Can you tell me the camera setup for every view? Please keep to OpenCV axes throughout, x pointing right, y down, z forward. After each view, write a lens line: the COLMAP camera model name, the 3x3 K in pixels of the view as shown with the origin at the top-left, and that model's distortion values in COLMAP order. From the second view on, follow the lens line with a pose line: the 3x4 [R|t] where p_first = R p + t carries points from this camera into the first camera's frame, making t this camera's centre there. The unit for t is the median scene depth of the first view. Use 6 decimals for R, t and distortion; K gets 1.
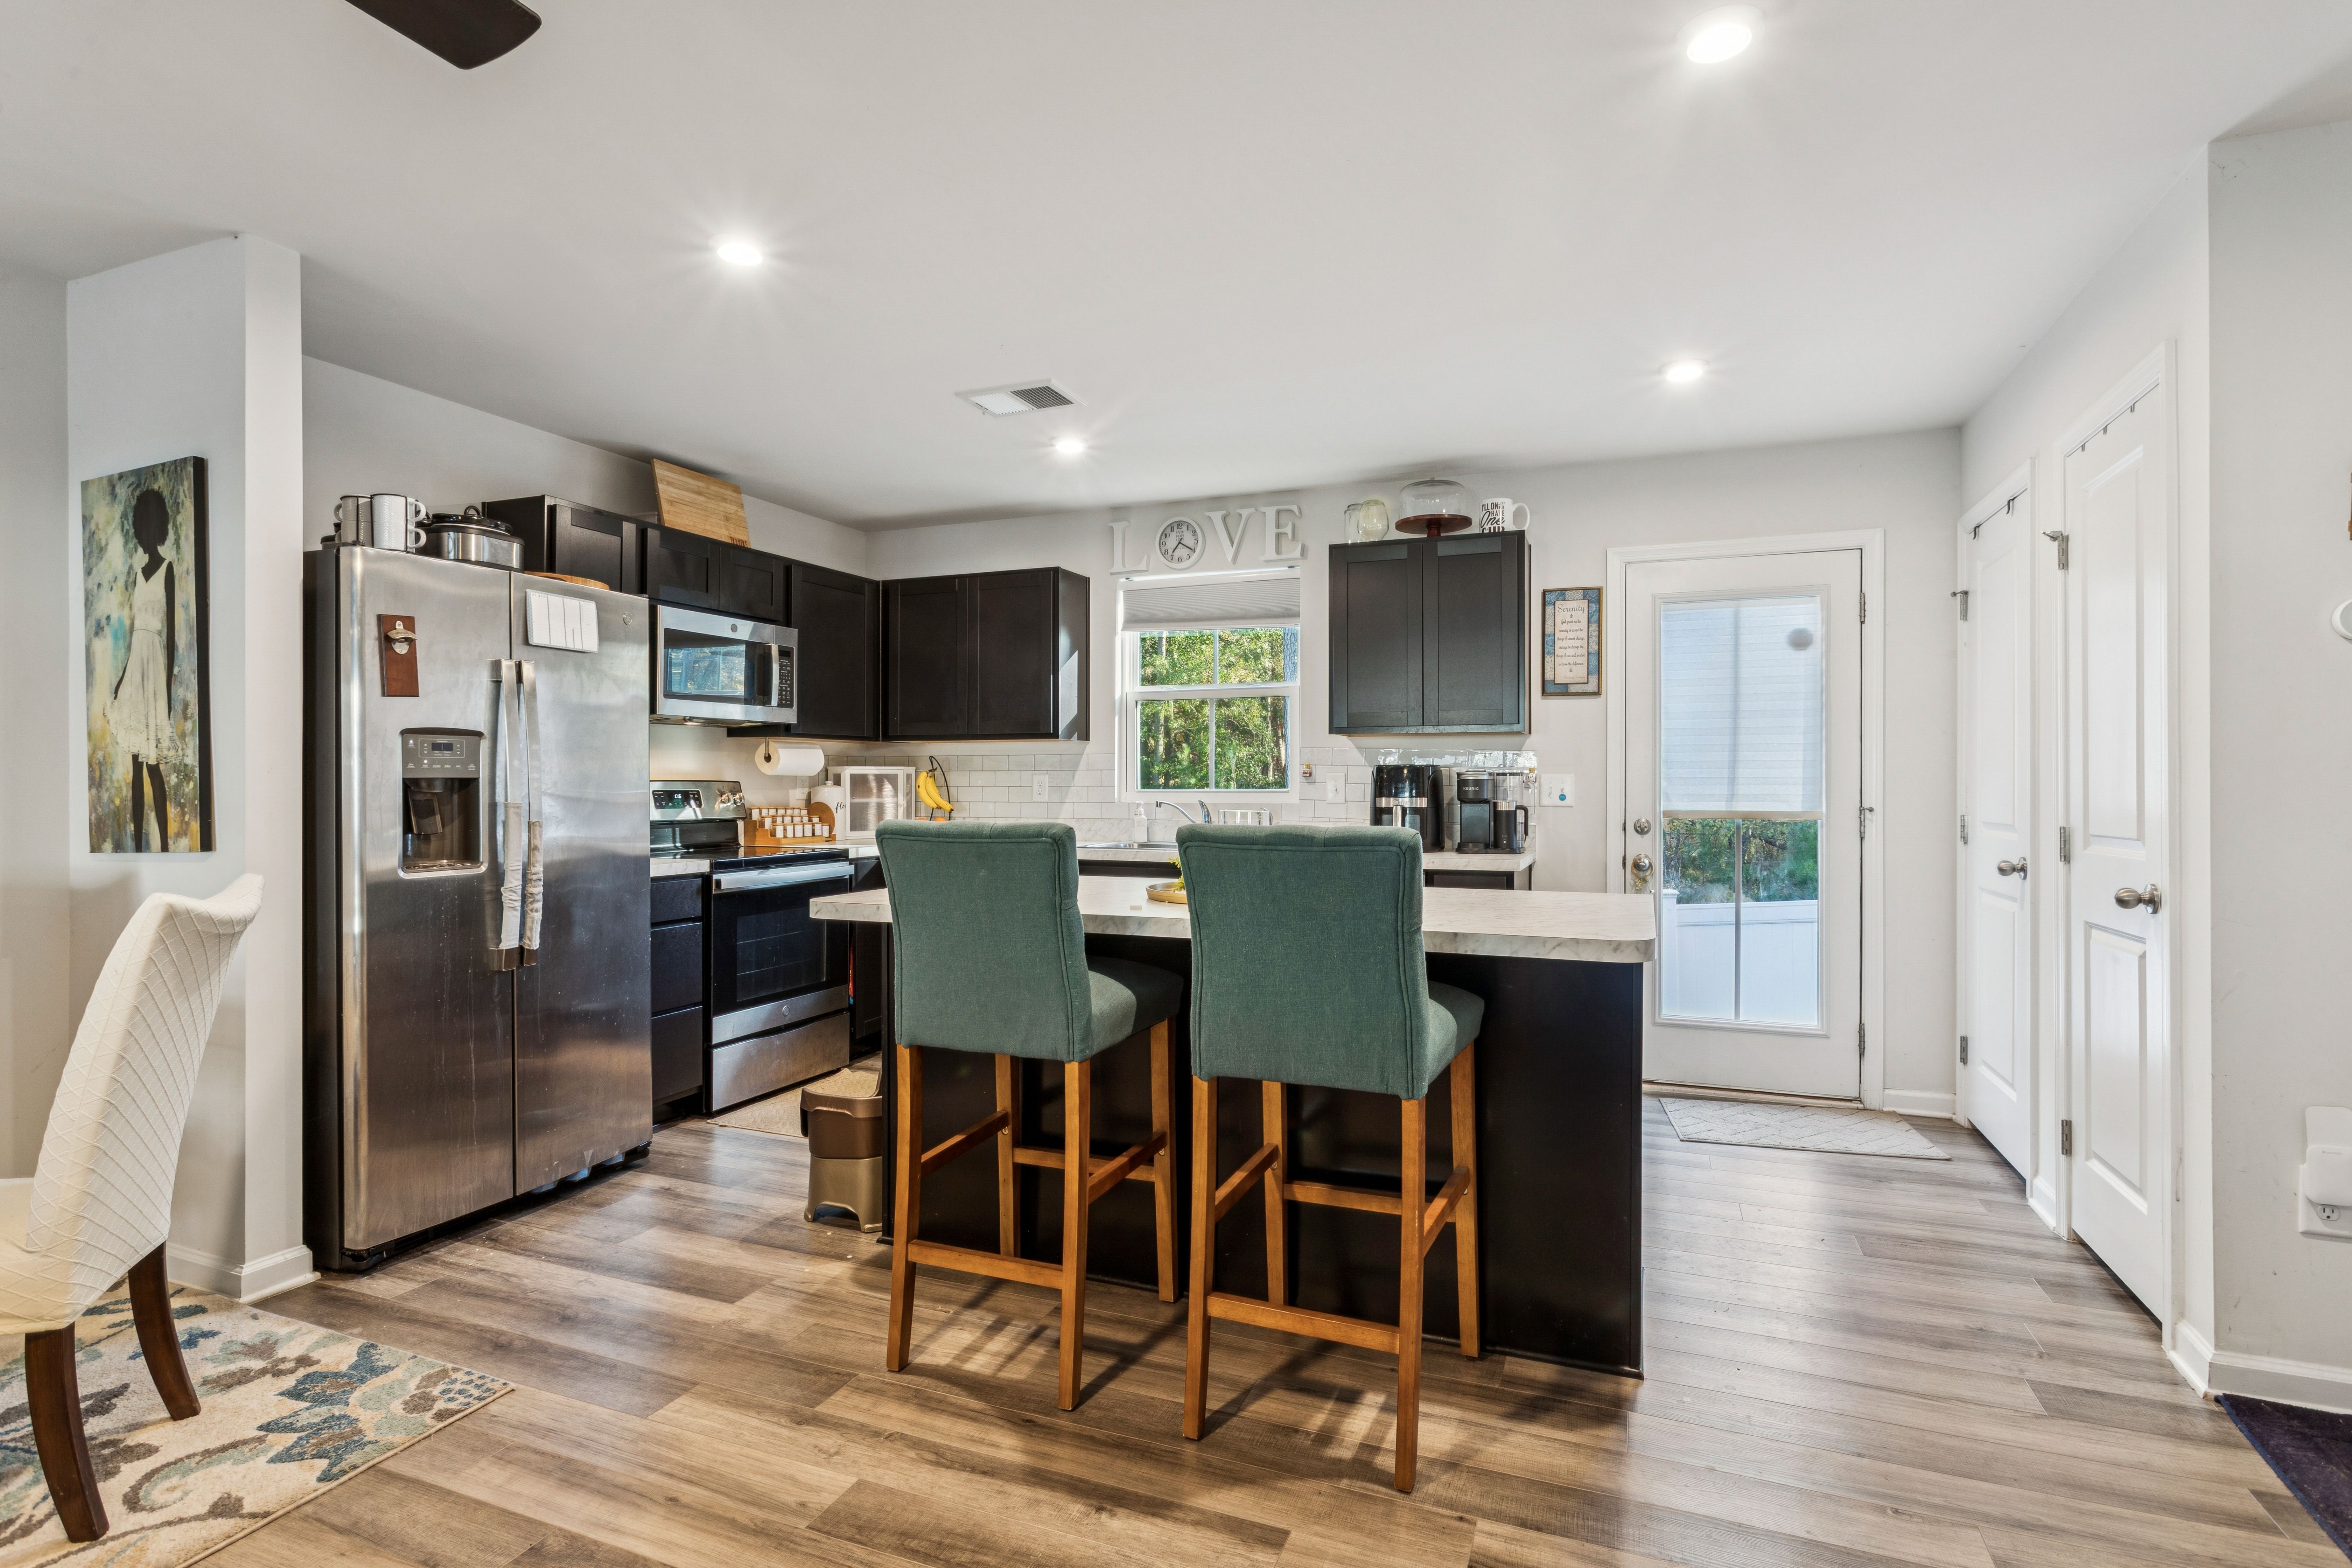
lens RADIAL K [[1135.8, 0, 1183.5], [0, 1135.8, 782.9], [0, 0, 1]] dist [-0.006226, 0.000386]
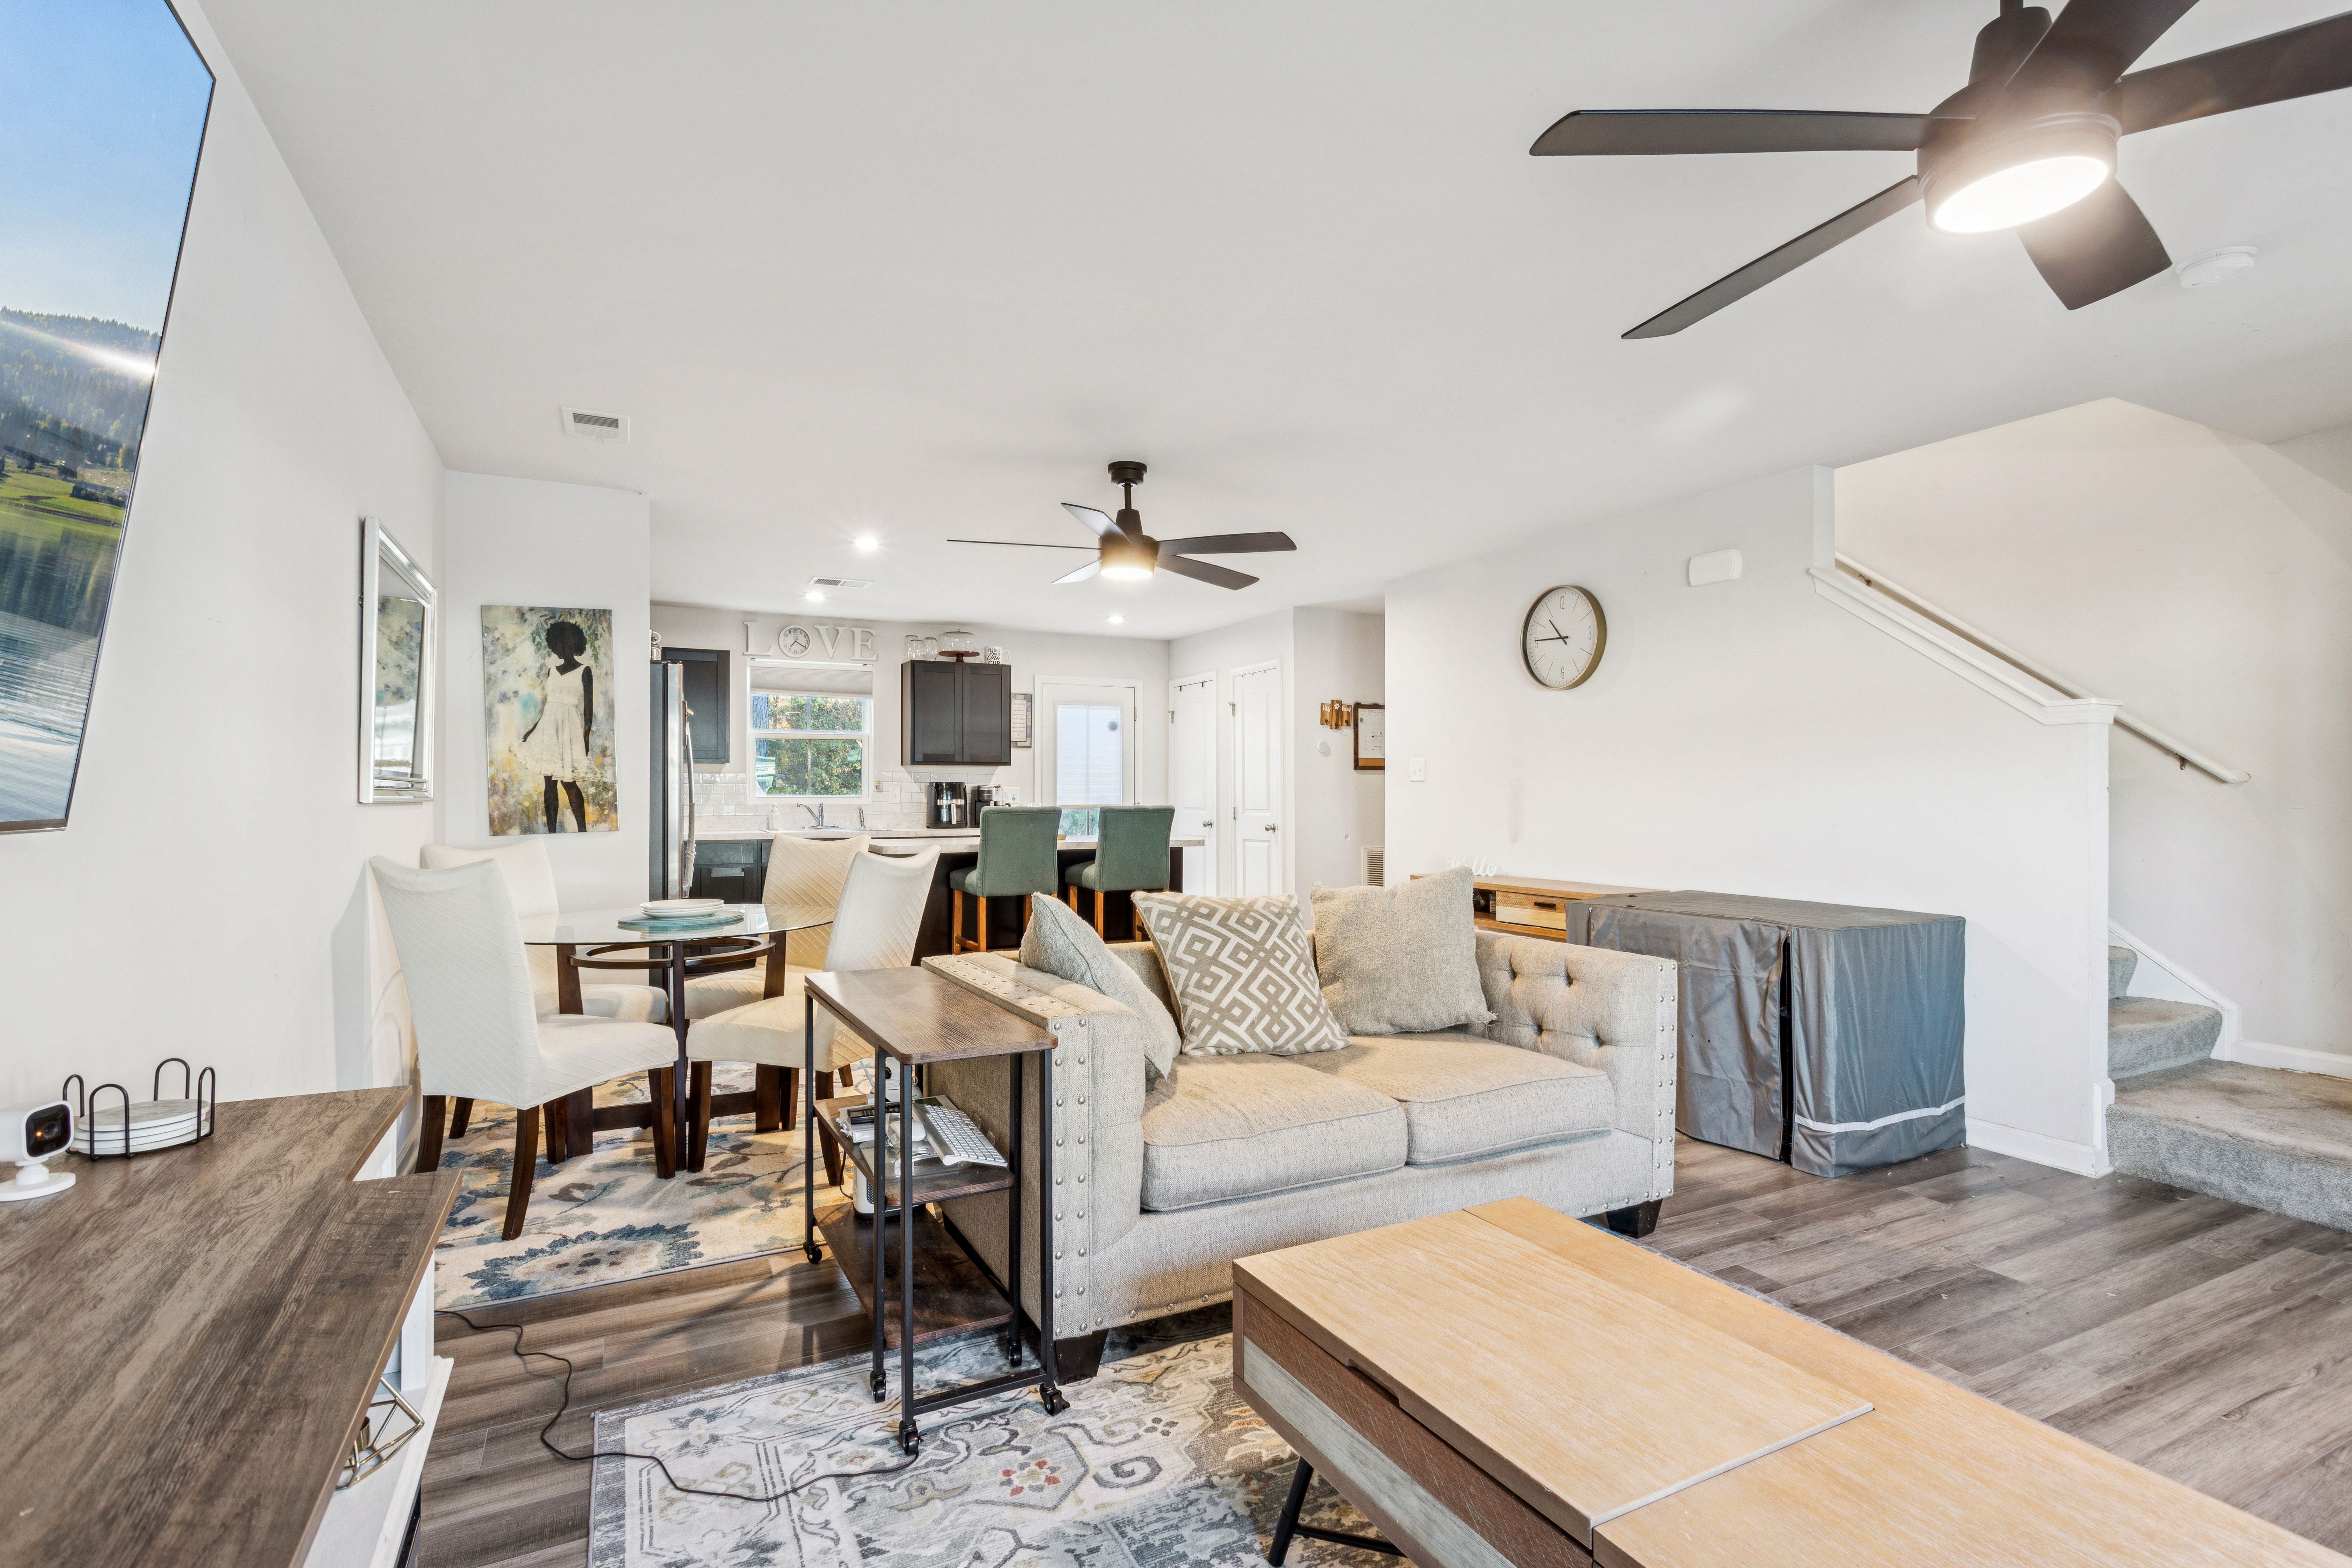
lens RADIAL K [[1116.9, 0, 1147.7], [0, 1116.9, 791.0], [0, 0, 1]] dist [0.001232, 0.000208]
pose [[0.674641, 0.000227, 0.738146, -1.556112], [-0.000132, 1.000000, -0.000188, -0.002070], [-0.738146, 0.000029, 0.674641, -0.792735]]
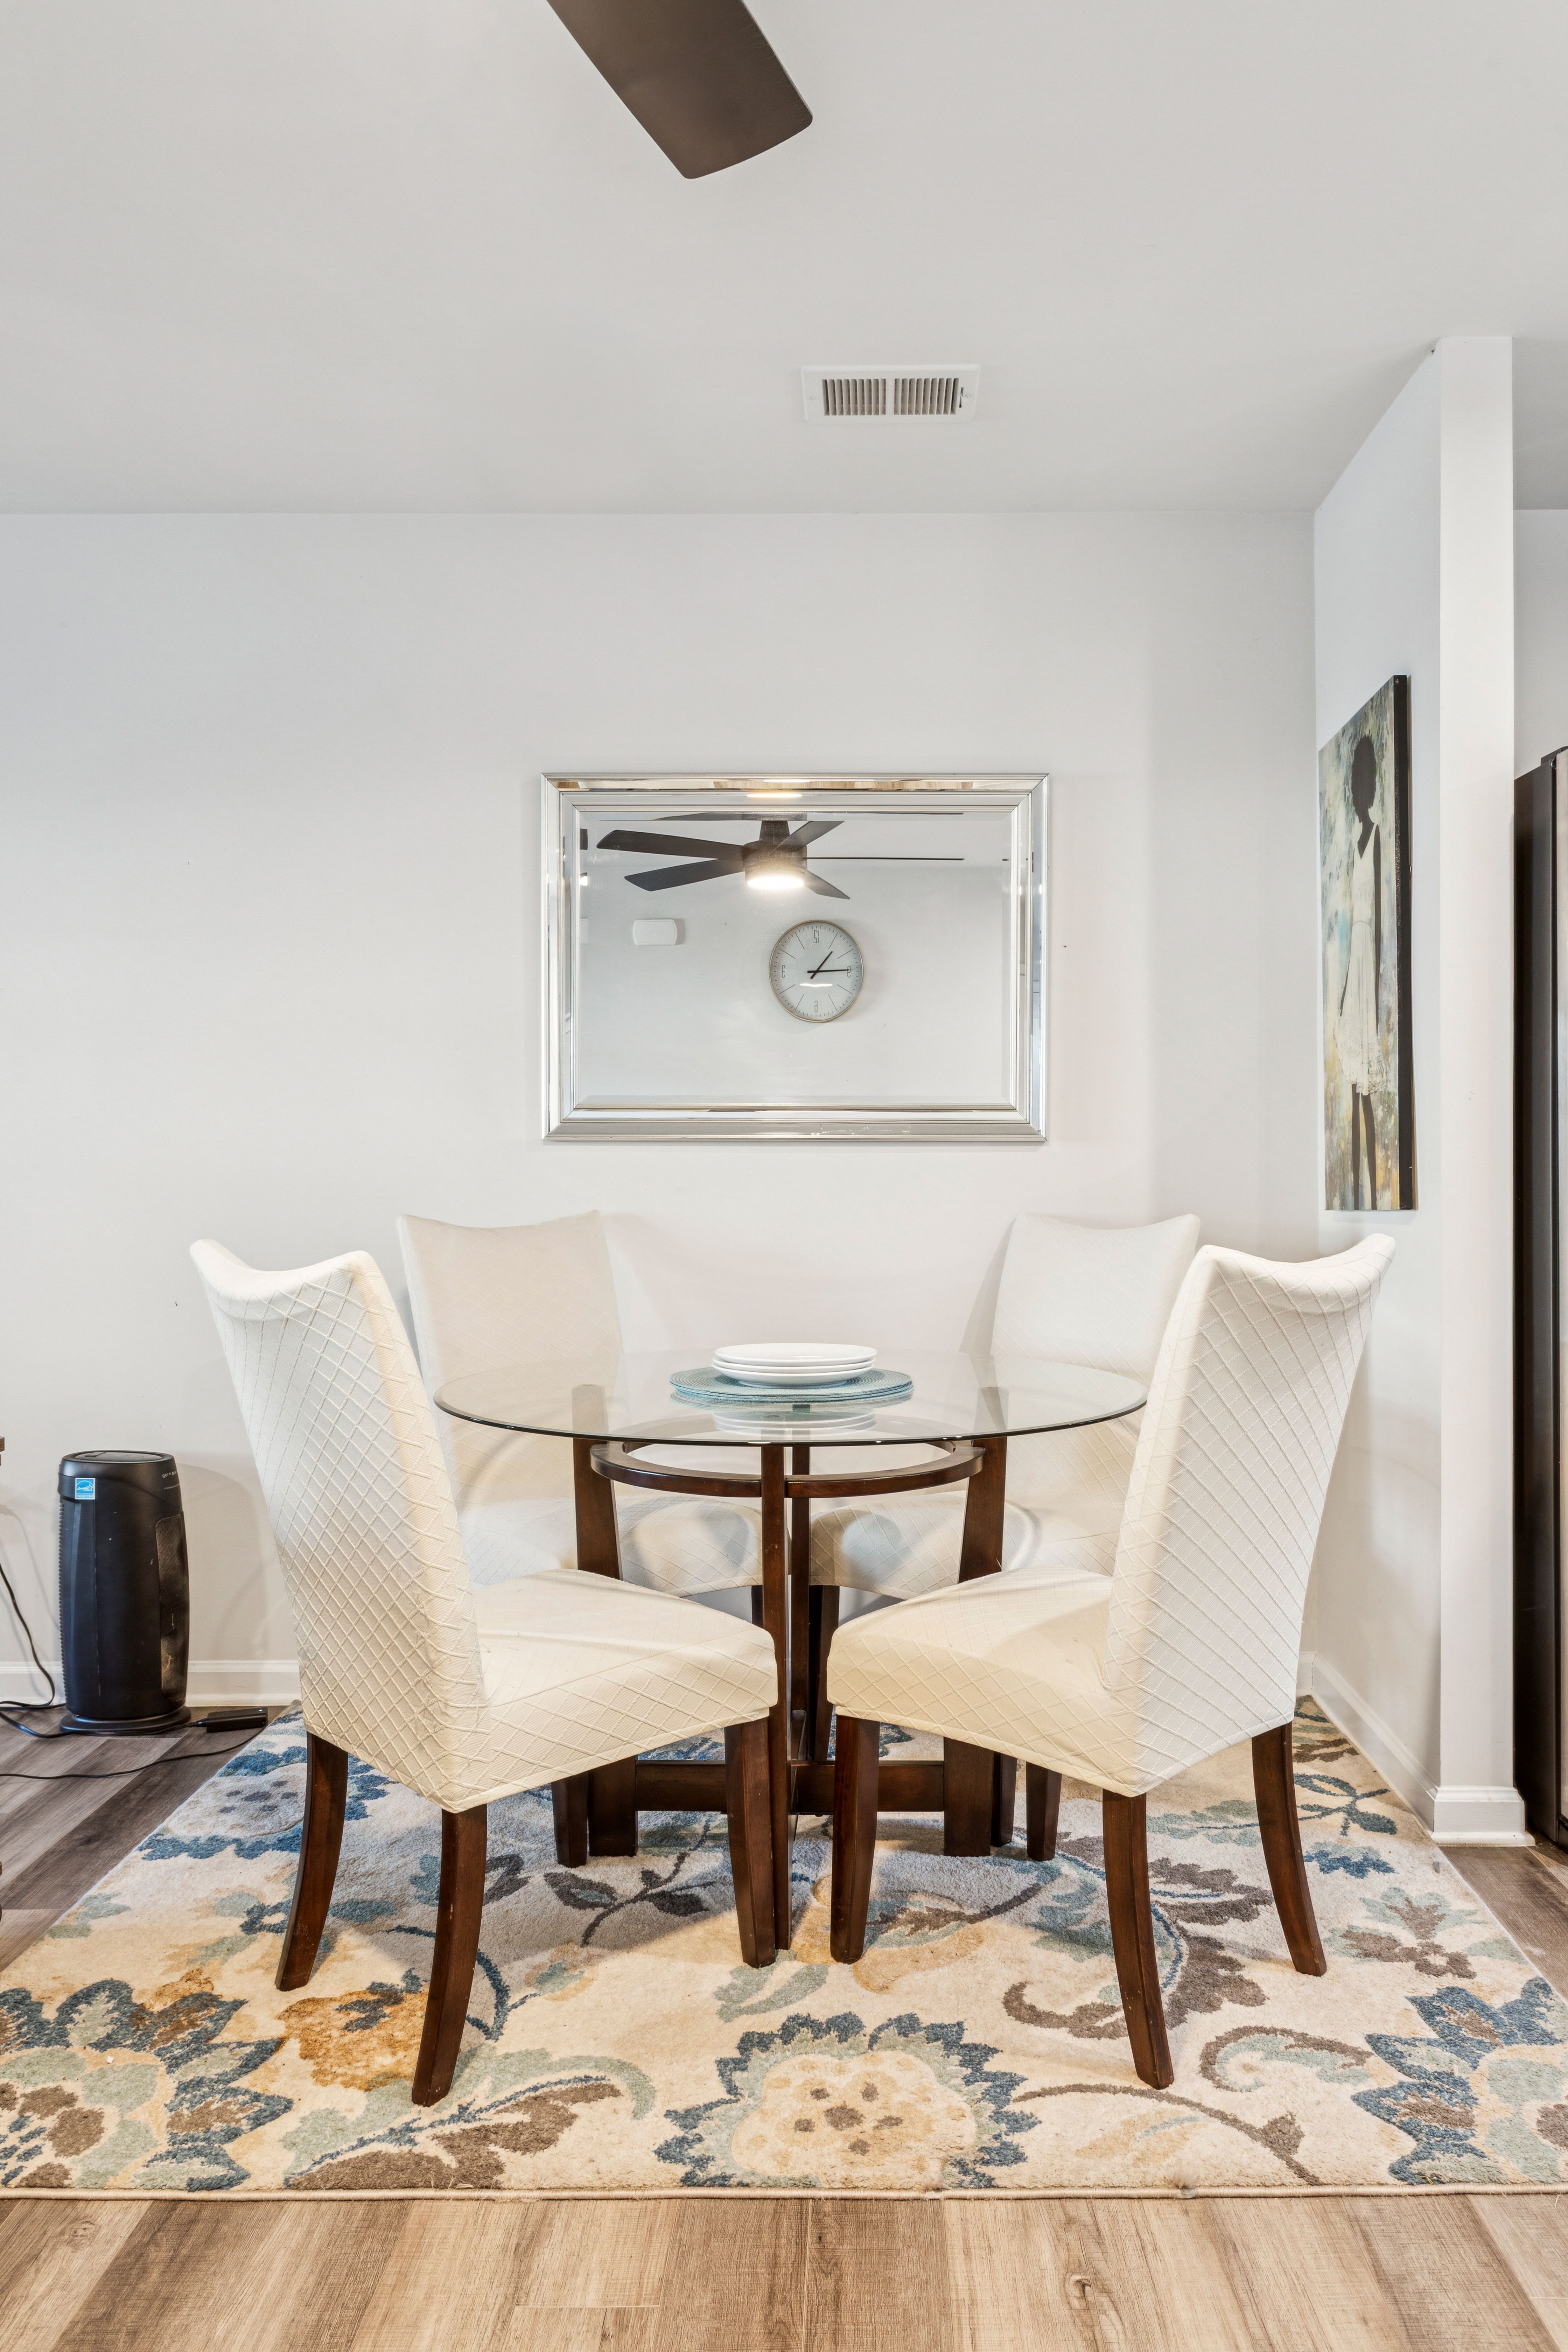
lens RADIAL K [[1635.2, 0, 869.7], [0, 1635.2, 1172.2], [0, 0, 1]] dist [0.004291, -0.000913]
pose [[0.378249, 0.005295, -0.925689, -0.009037], [0.002781, 0.999973, 0.006856, 0.027421], [0.925700, -0.005168, 0.378224, 0.263391]]
